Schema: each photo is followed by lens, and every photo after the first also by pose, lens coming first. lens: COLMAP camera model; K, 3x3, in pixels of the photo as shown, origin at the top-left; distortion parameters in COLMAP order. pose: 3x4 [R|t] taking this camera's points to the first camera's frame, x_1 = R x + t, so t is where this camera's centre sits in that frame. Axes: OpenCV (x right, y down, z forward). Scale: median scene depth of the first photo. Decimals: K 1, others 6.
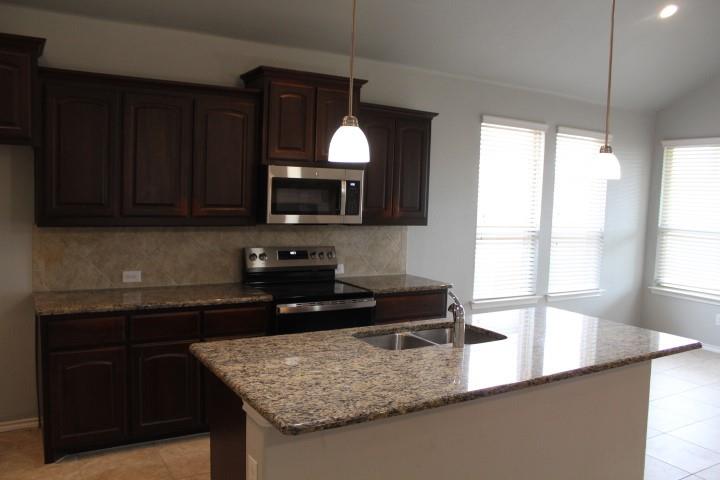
lens RADIAL K [[595.3, 0, 357.5], [0, 595.3, 243.7], [0, 0, 1]] dist [-0.095402, 0.007447]
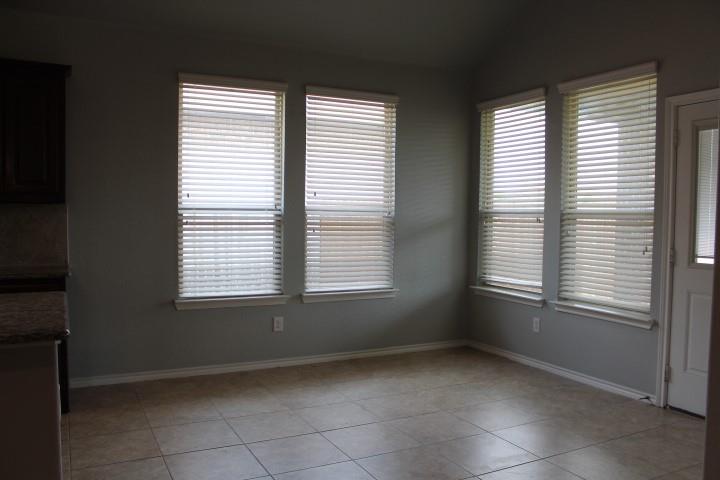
lens RADIAL K [[595.3, 0, 357.5], [0, 595.3, 243.7], [0, 0, 1]] dist [-0.095402, 0.007447]
pose [[0.996682, -0.013998, -0.080184, 0.464601], [0.011857, 0.999562, -0.027112, 0.040766], [0.080528, 0.026071, 0.996411, 0.191605]]
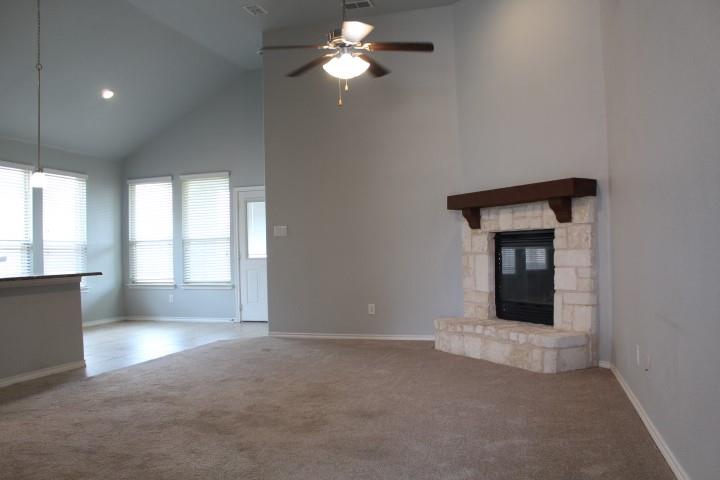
lens RADIAL K [[595.3, 0, 357.5], [0, 595.3, 243.7], [0, 0, 1]] dist [-0.095402, 0.007447]
pose [[0.739528, -0.039854, 0.671944, -0.031539], [0.099320, 0.993780, -0.050366, 0.116834], [-0.665758, 0.103985, 0.738887, -0.467445]]
